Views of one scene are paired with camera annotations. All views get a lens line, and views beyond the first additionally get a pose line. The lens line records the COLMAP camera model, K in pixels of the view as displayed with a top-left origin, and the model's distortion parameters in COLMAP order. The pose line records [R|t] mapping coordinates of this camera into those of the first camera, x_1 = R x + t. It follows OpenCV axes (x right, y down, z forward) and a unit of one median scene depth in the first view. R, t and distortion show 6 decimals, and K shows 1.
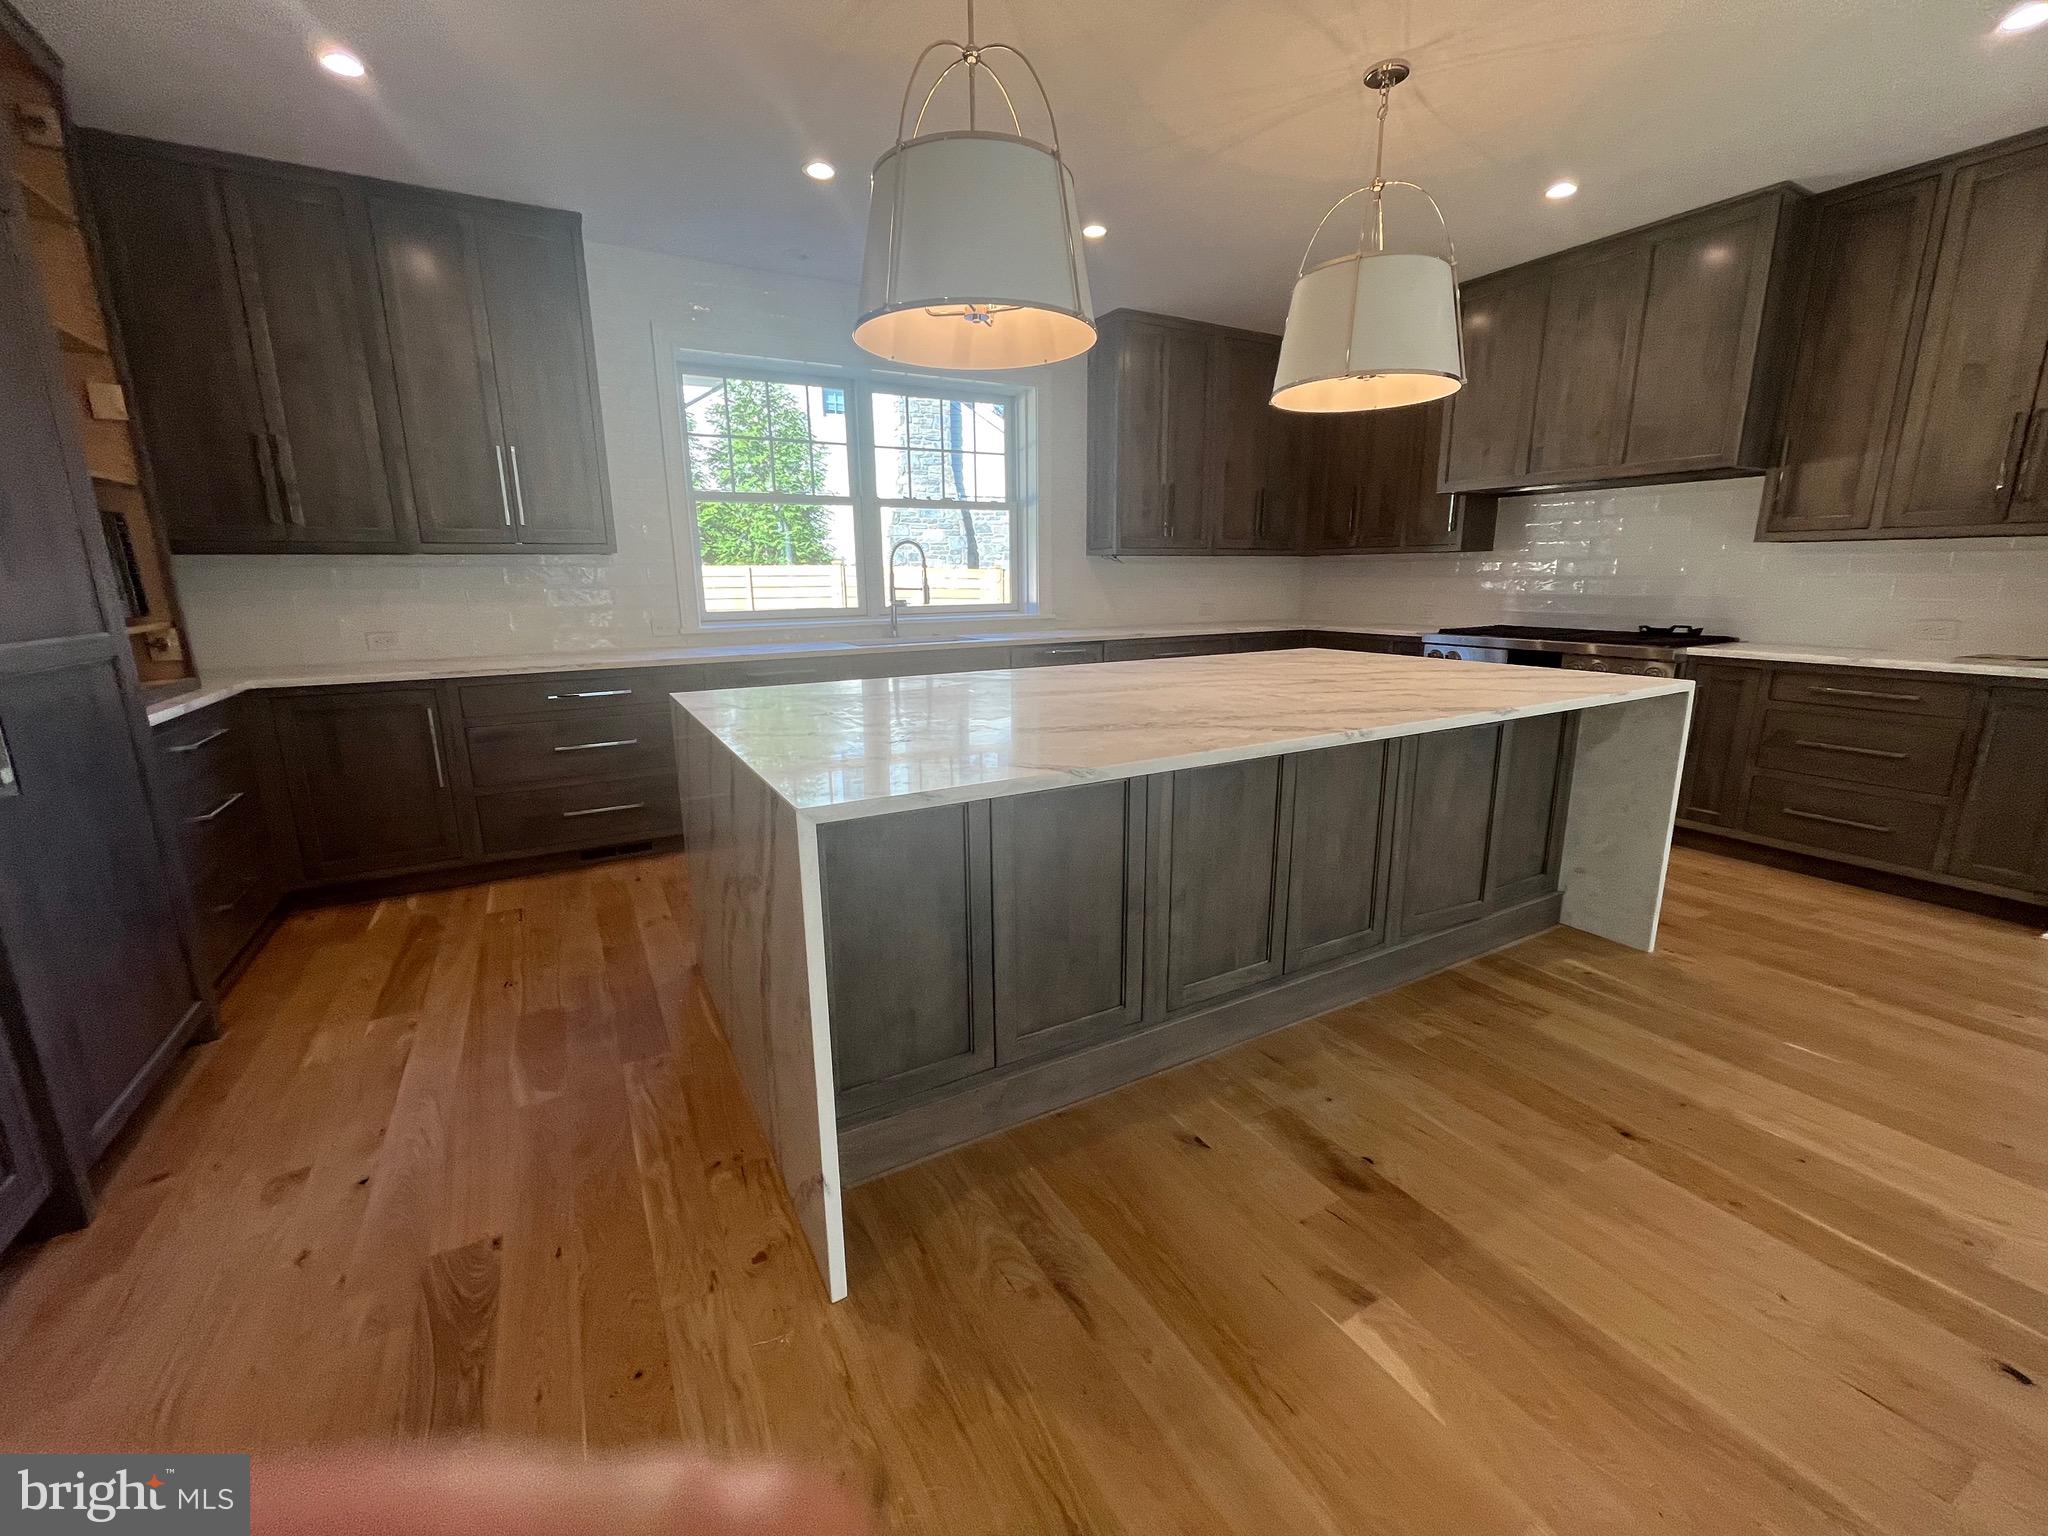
lens RADIAL K [[832.7, 0, 1024.0], [0, 832.7, 761.2], [0, 0, 1]] dist [-0.003635, 0.000580]
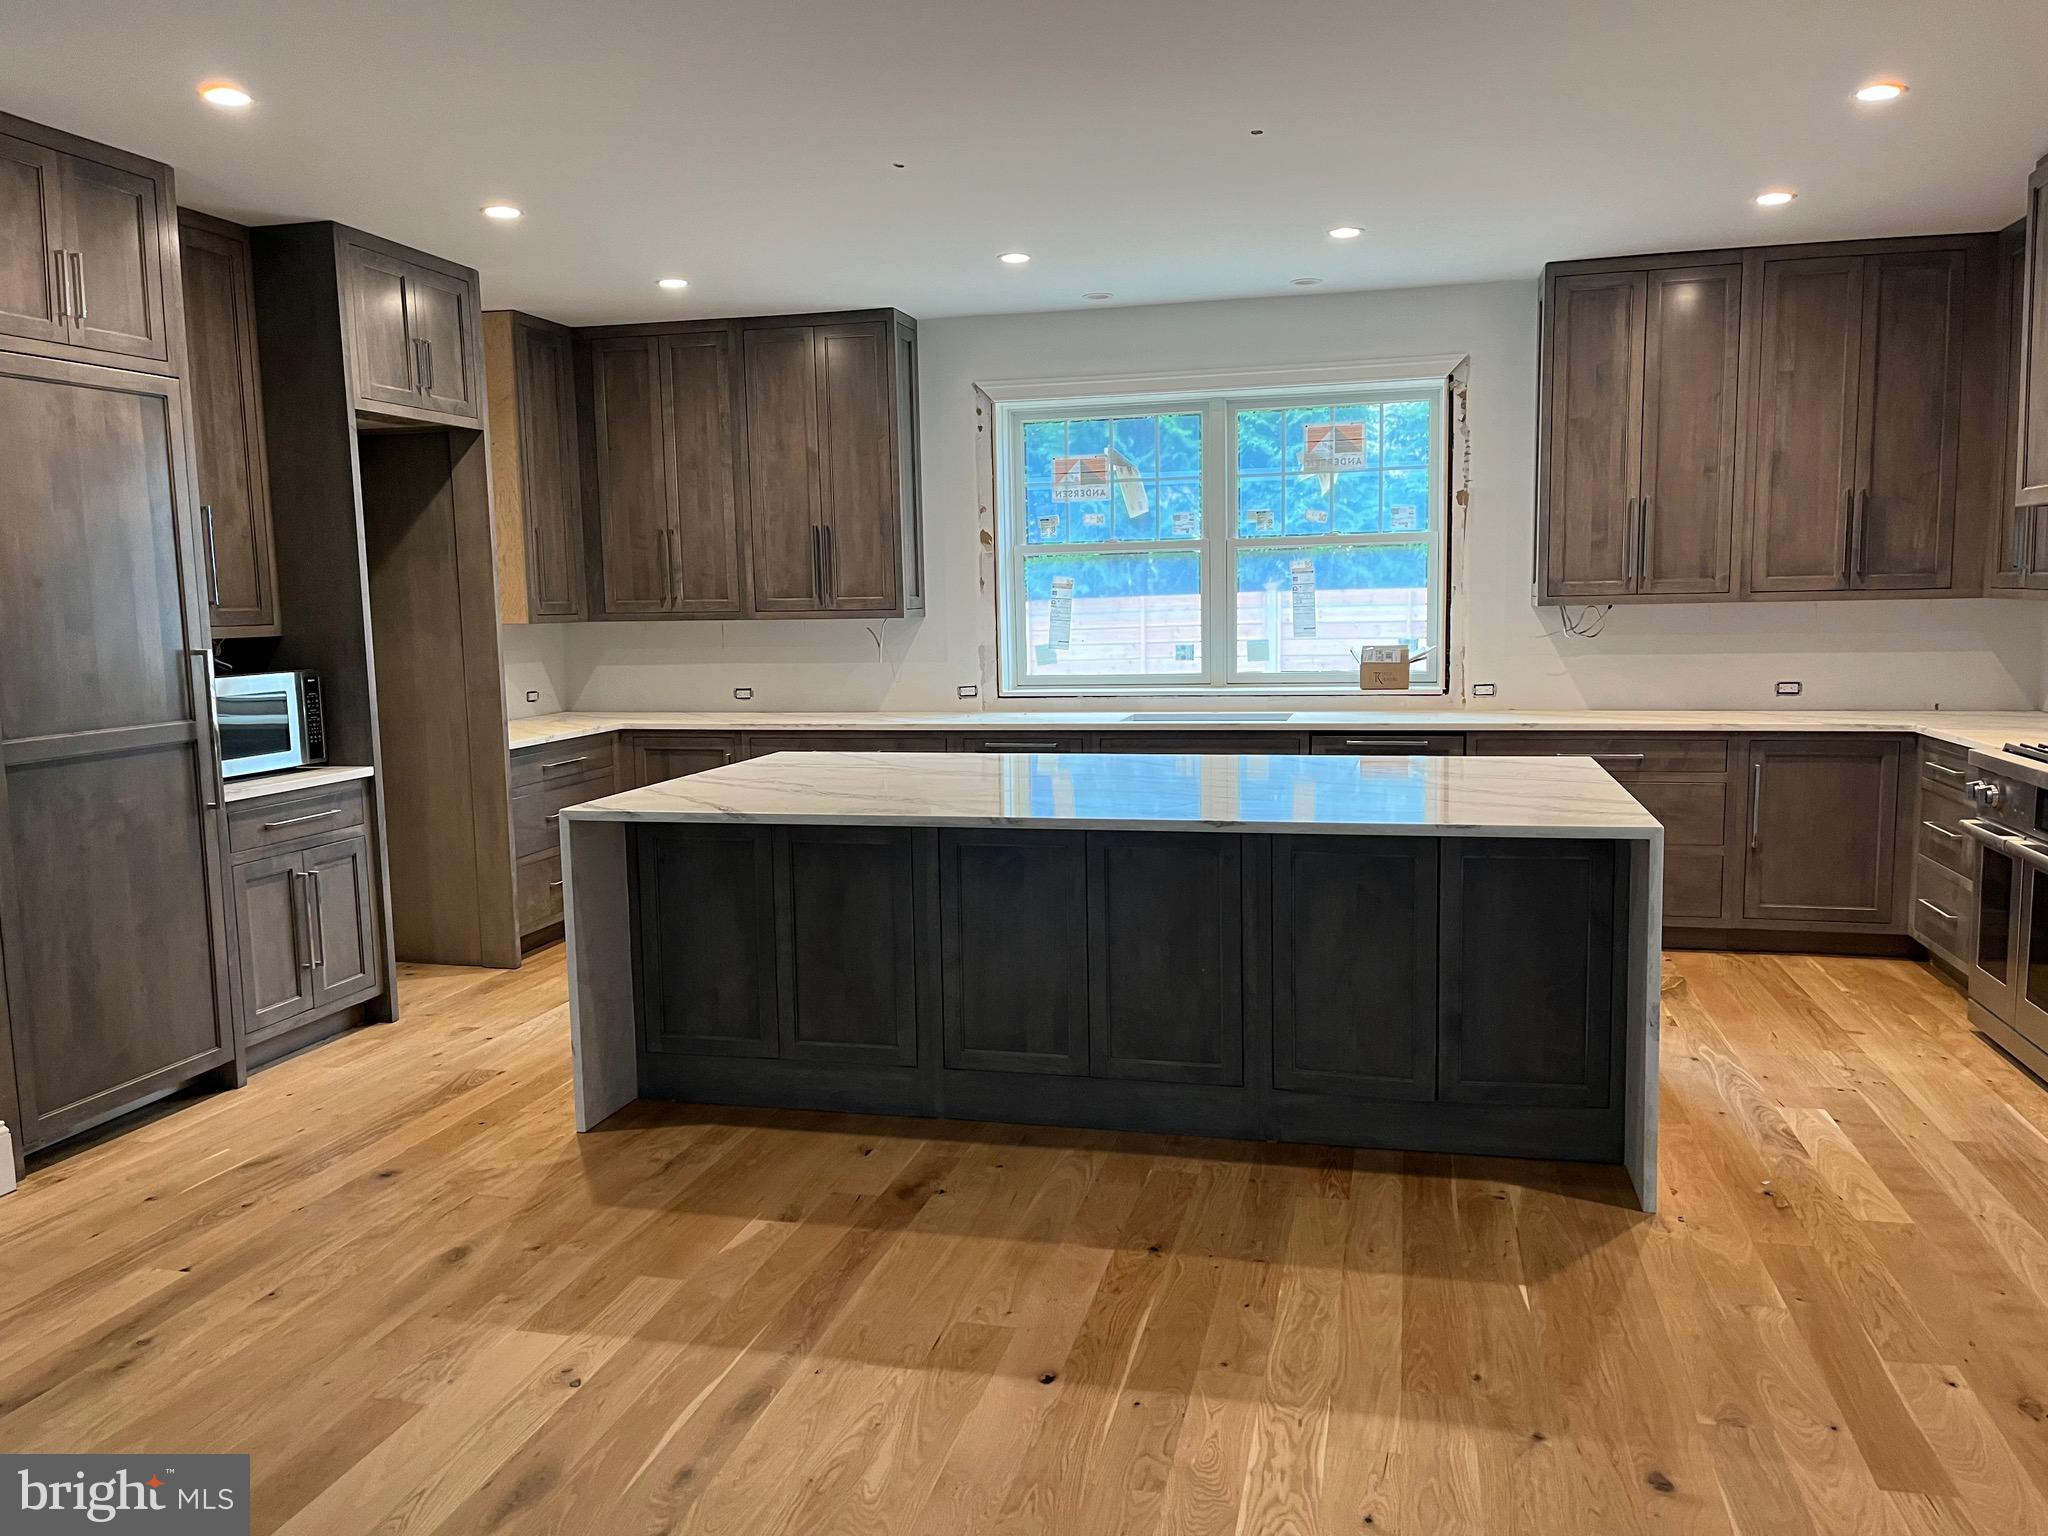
lens RADIAL K [[1559.4, 0, 1018.2], [0, 1559.4, 782.9], [0, 0, 1]] dist [0.067552, -0.084193]
pose [[0.727818, 0.078603, -0.681251, 1.252602], [-0.138136, 0.989851, -0.033369, -0.009595], [0.671714, 0.118392, 0.731289, -0.366671]]
